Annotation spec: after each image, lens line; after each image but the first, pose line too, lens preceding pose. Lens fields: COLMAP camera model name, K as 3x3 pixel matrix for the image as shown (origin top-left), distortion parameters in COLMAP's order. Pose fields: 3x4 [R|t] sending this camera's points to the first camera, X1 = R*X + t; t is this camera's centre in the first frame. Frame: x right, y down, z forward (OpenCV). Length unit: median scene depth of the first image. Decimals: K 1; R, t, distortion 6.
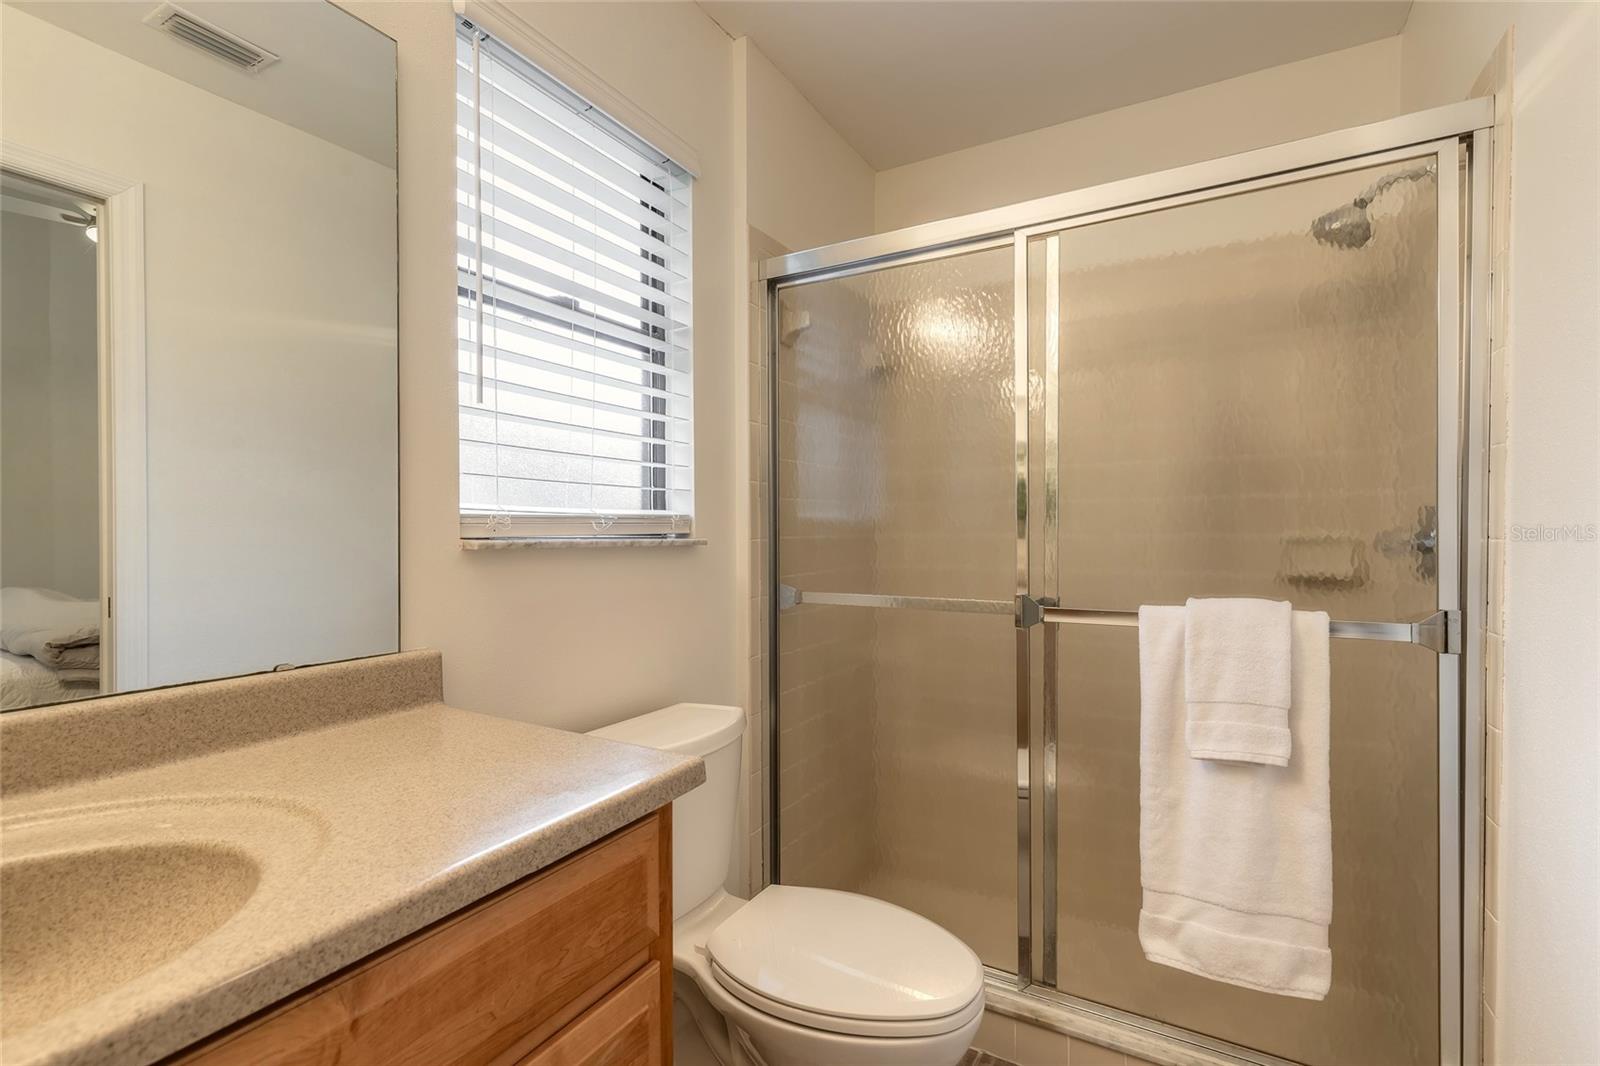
lens RADIAL K [[722.6, 0, 804.0], [0, 722.6, 532.9], [0, 0, 1]] dist [0.006936, -0.001032]
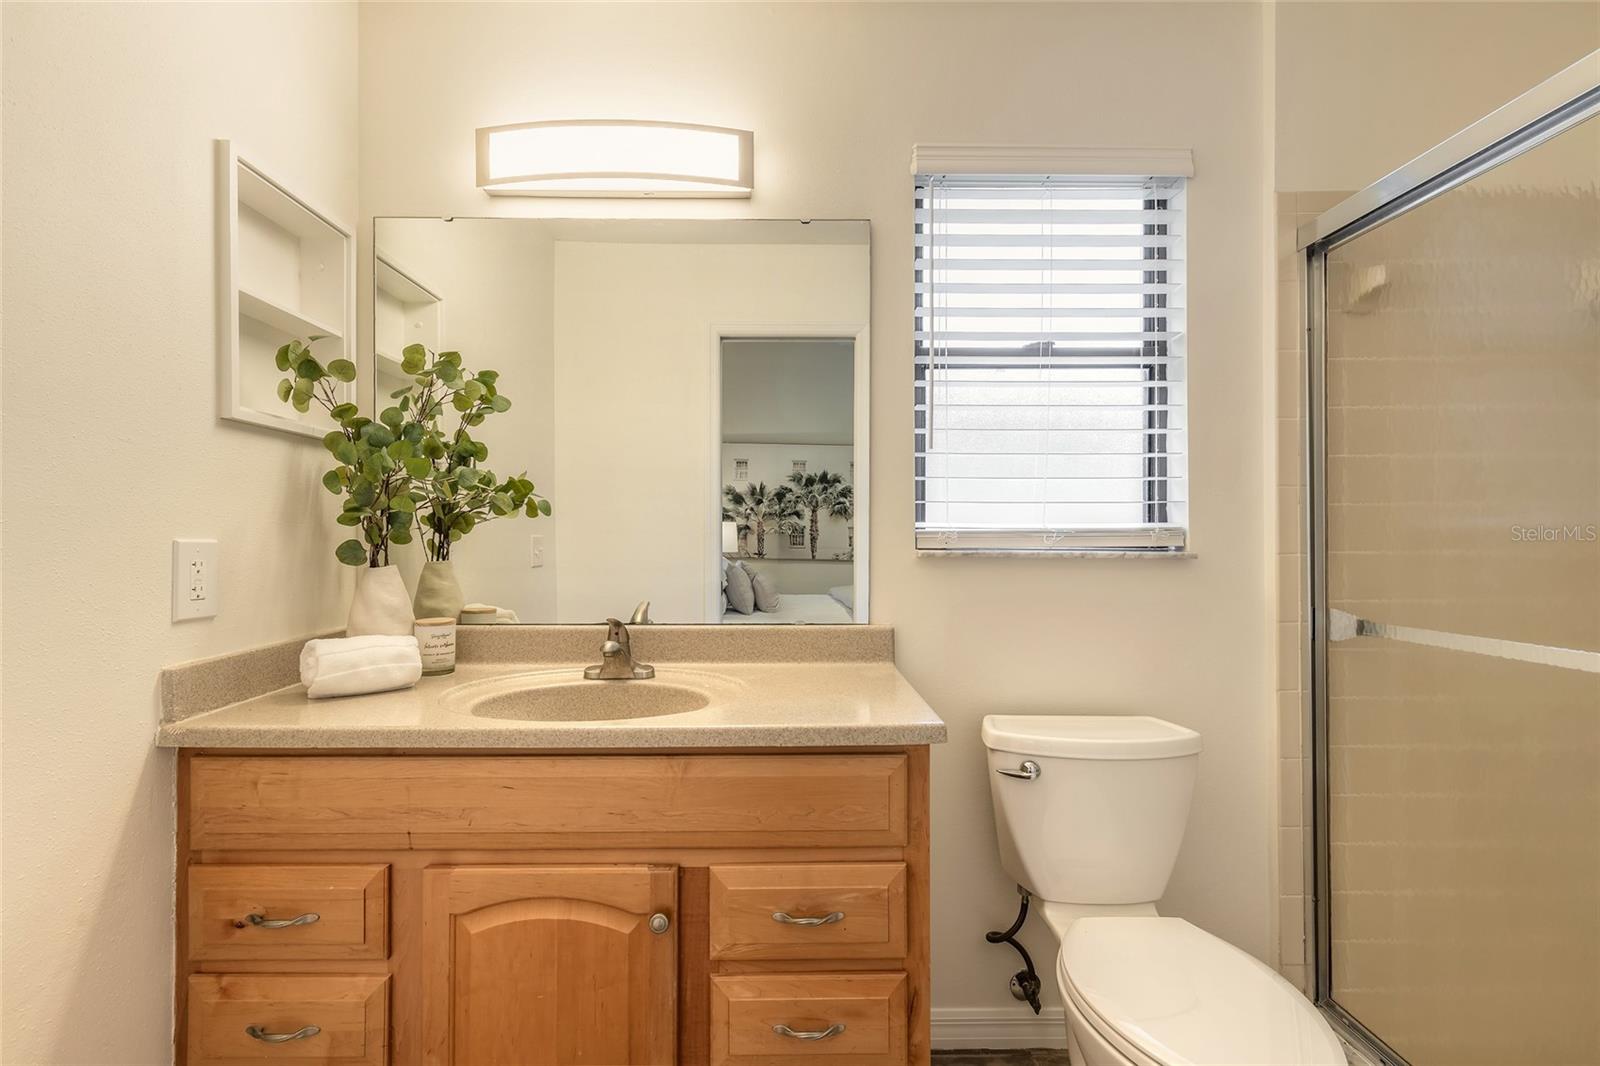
lens RADIAL K [[722.6, 0, 810.9], [0, 722.6, 537.1], [0, 0, 1]] dist [0.006936, -0.001032]
pose [[0.516148, -0.007379, -0.856468, 0.422543], [-0.004340, 0.999928, -0.011231, 0.001284], [0.856488, 0.009514, 0.516079, 0.075917]]
